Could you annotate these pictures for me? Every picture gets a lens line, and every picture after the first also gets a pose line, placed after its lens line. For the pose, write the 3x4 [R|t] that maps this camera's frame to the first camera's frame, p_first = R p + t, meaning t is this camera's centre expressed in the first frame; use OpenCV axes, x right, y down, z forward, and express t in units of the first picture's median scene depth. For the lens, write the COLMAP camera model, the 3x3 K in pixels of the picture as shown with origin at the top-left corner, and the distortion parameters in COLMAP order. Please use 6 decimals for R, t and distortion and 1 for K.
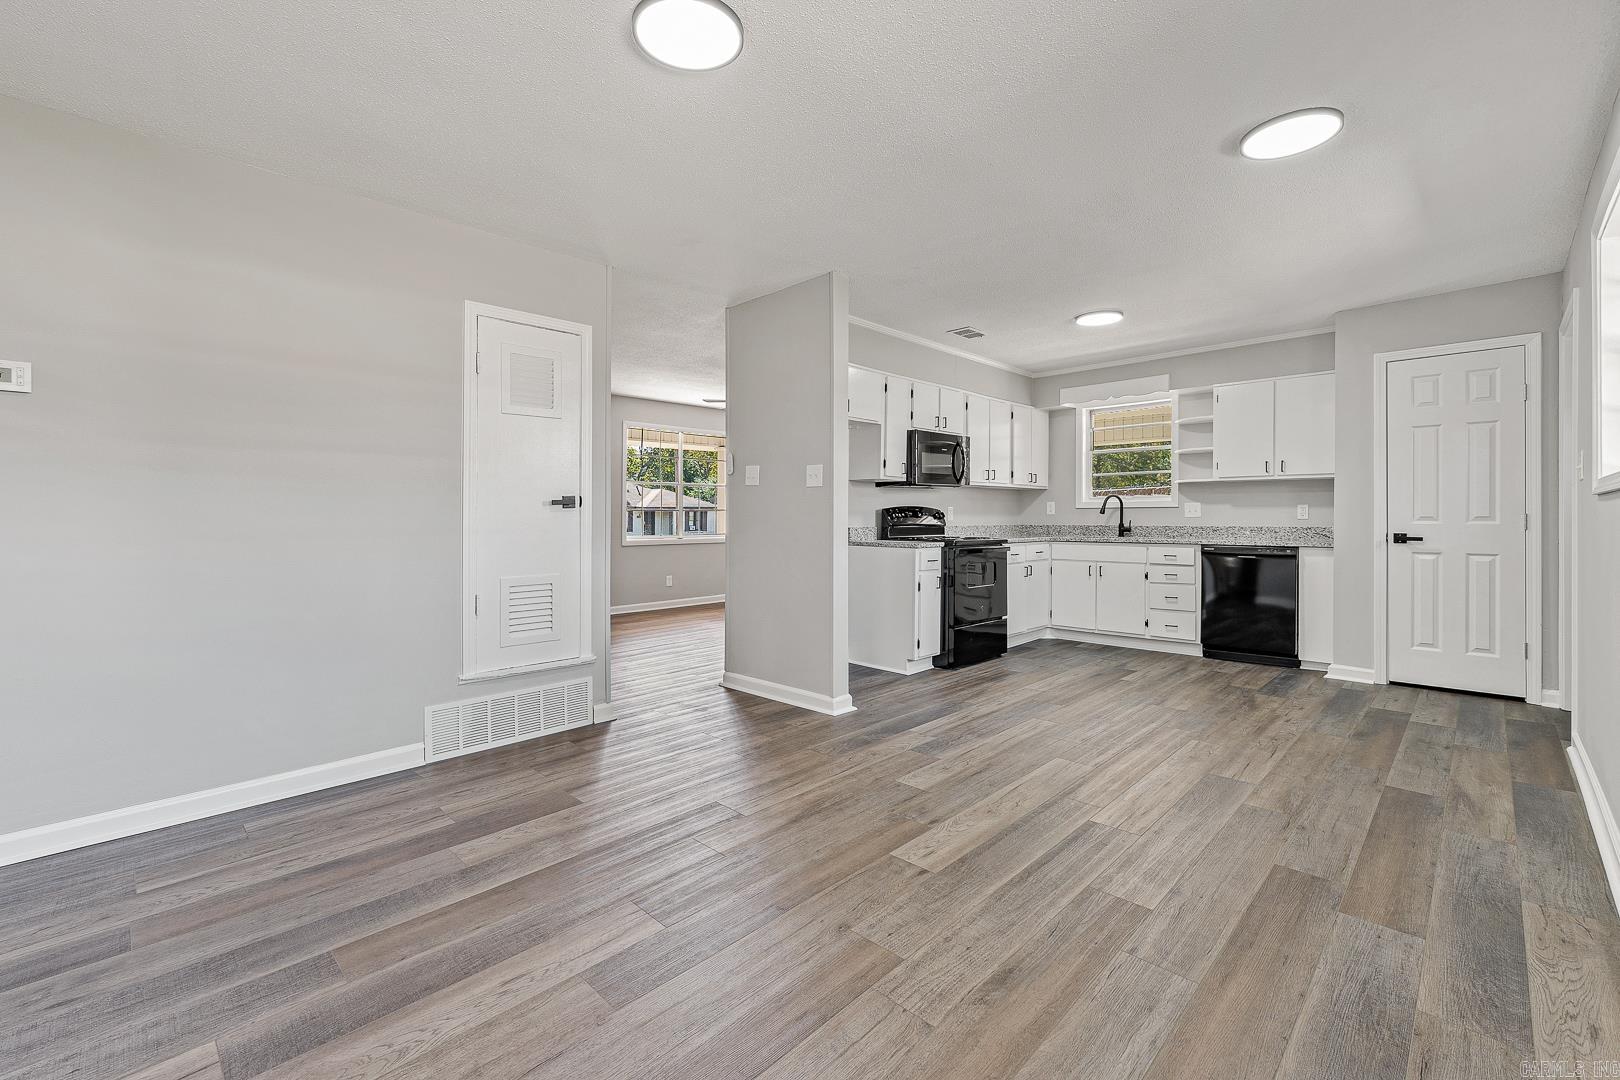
lens RADIAL K [[687.9, 0, 803.0], [0, 687.9, 528.5], [0, 0, 1]] dist [0.003317, 0.000707]
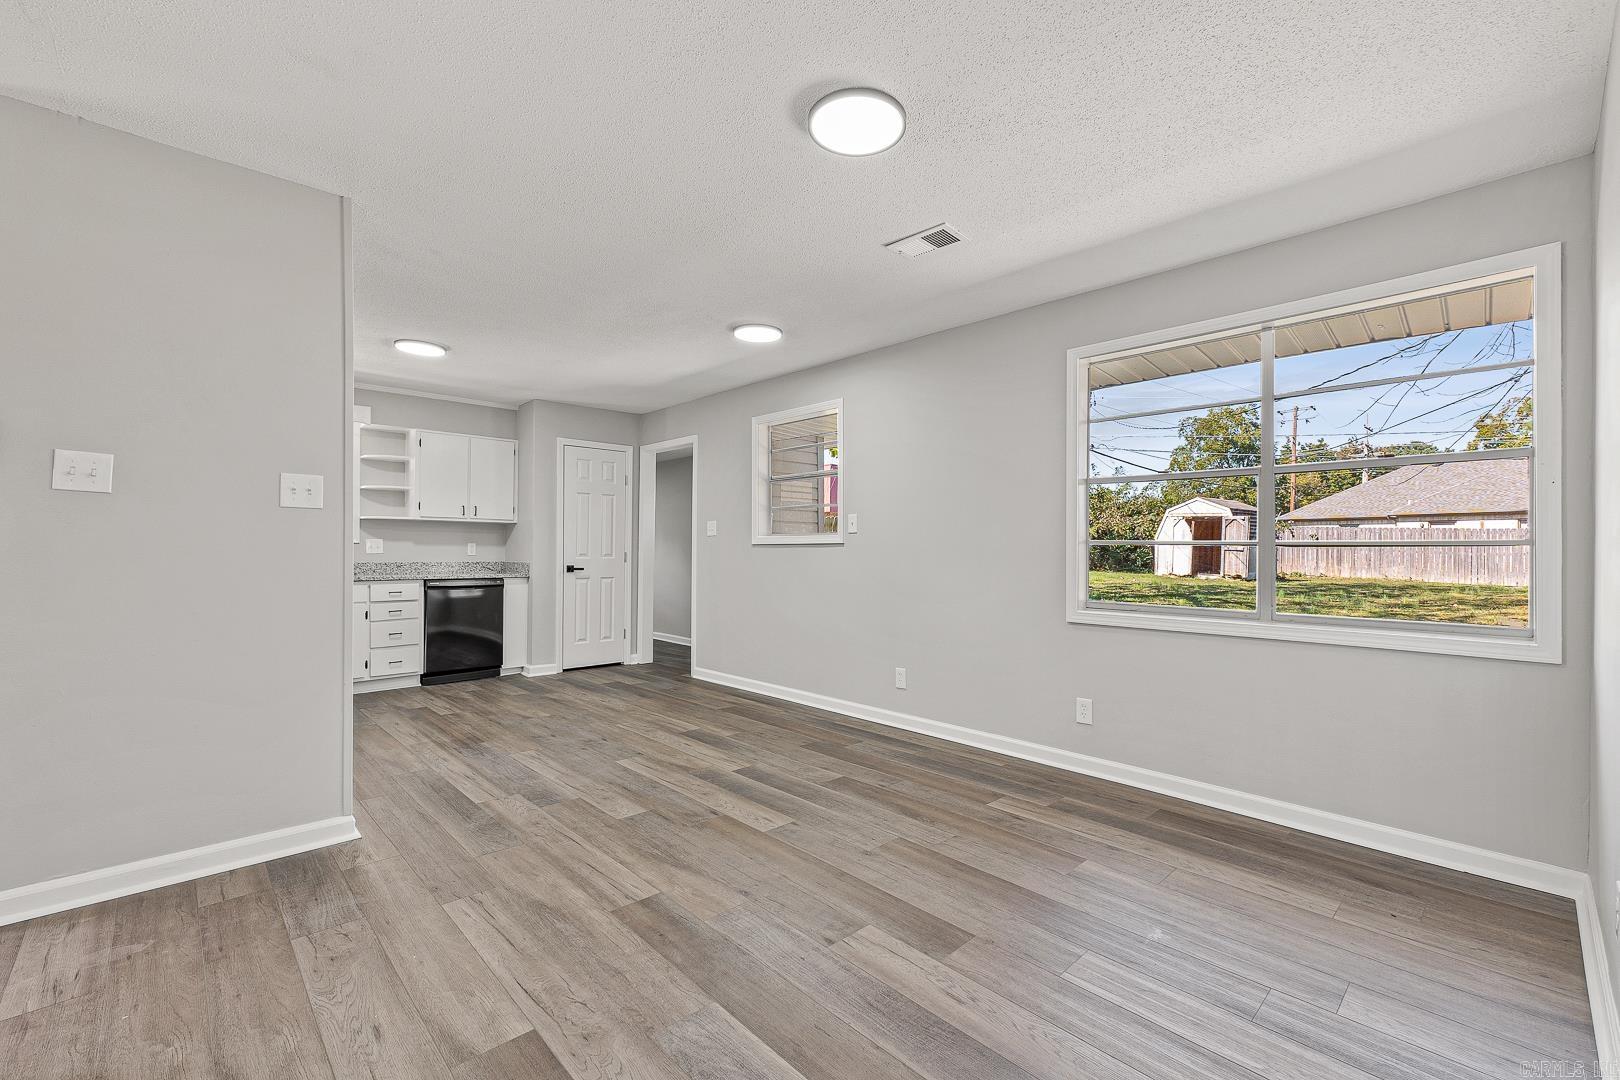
lens RADIAL K [[687.9, 0, 818.0], [0, 687.9, 551.6], [0, 0, 1]] dist [0.003317, 0.000707]
pose [[0.027568, 0.004828, 0.999608, -0.479281], [0.013091, 0.999901, -0.005191, -0.006576], [-0.999534, 0.013229, 0.027502, 0.380282]]
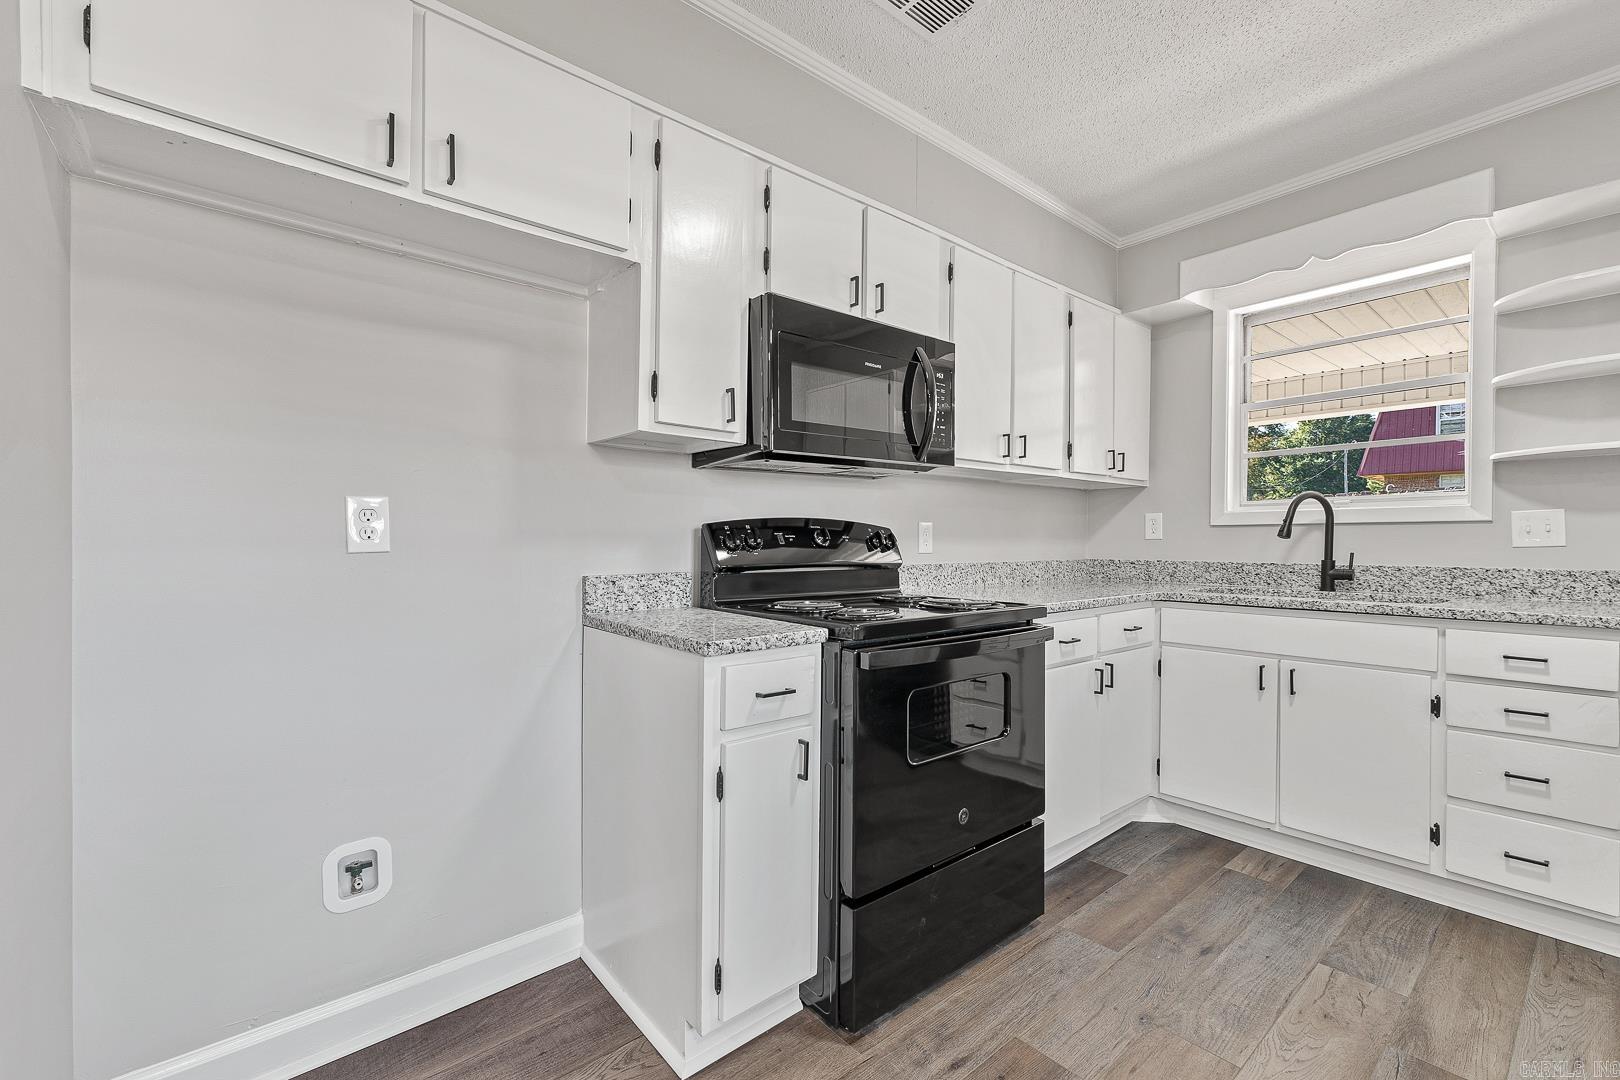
lens RADIAL K [[687.9, 0, 817.0], [0, 687.9, 548.0], [0, 0, 1]] dist [0.003317, 0.000707]
pose [[0.996332, 0.002894, -0.085523, 0.219026], [-0.003160, 0.999991, -0.002973, -0.015458], [0.085514, 0.003233, 0.996332, 0.660070]]
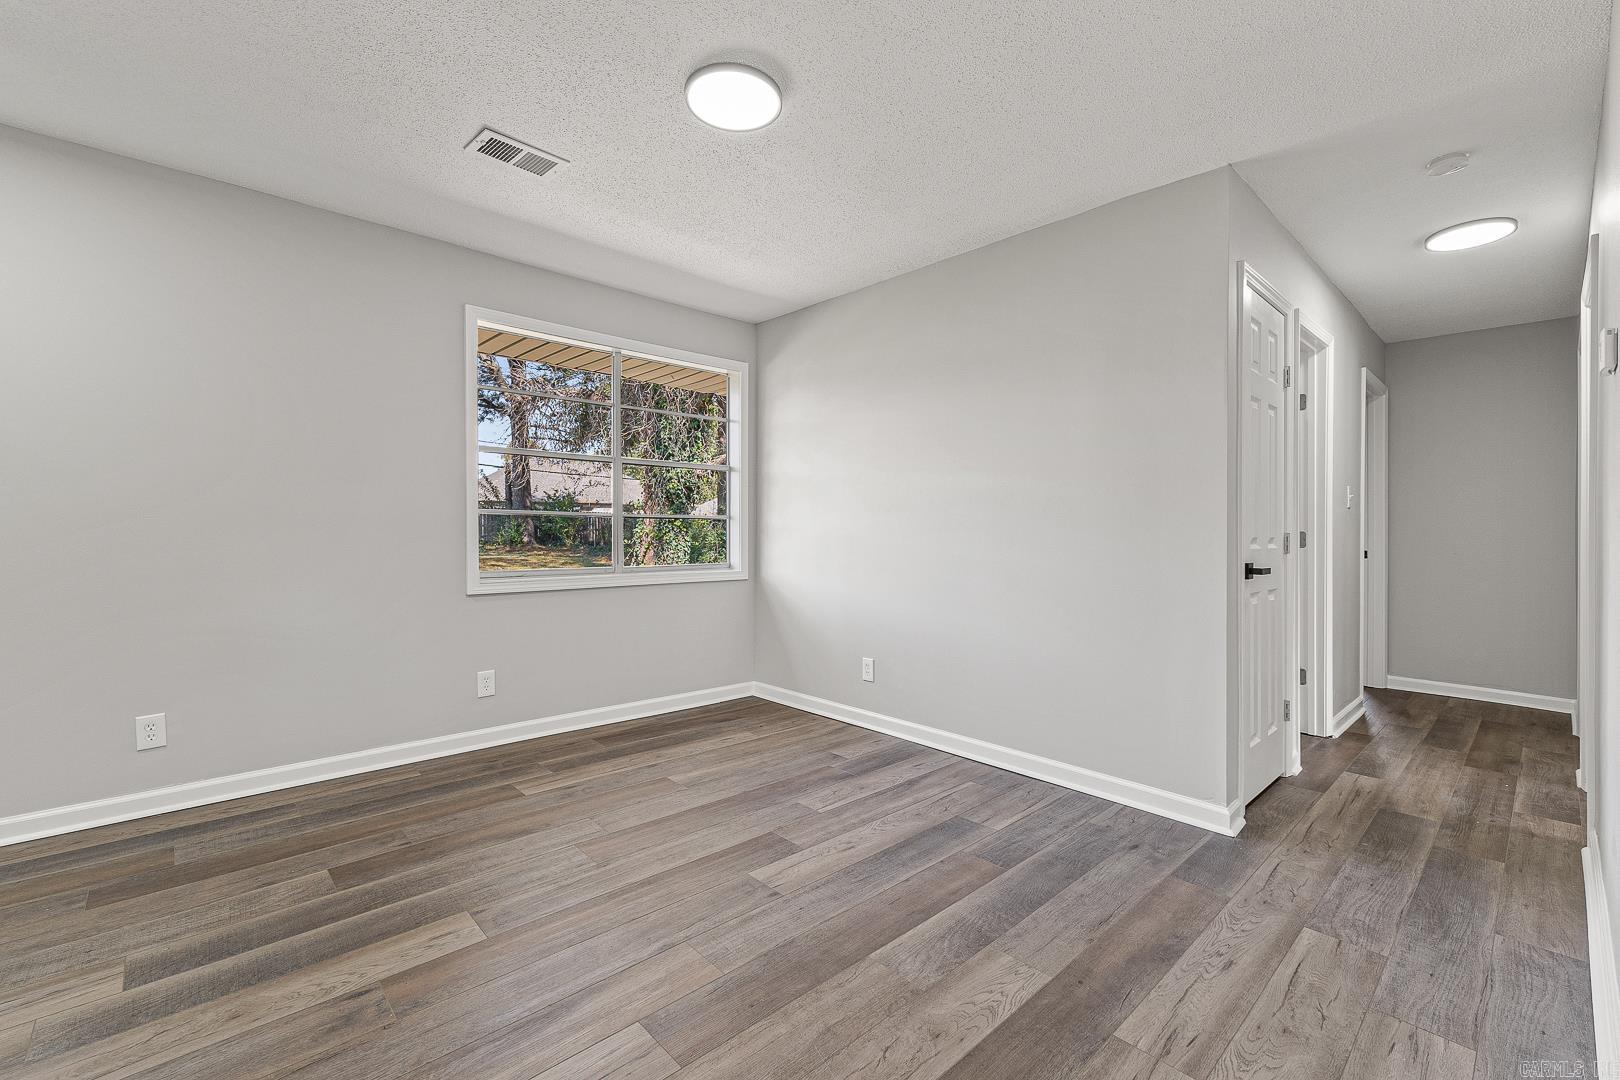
lens RADIAL K [[687.9, 0, 806.2], [0, 687.9, 533.6], [0, 0, 1]] dist [0.003317, 0.000707]
pose [[-0.999049, -0.004346, 0.043387, -0.127171], [-0.002986, 0.999504, 0.031361, -0.016387], [-0.043502, 0.031201, -0.998566, 0.788026]]
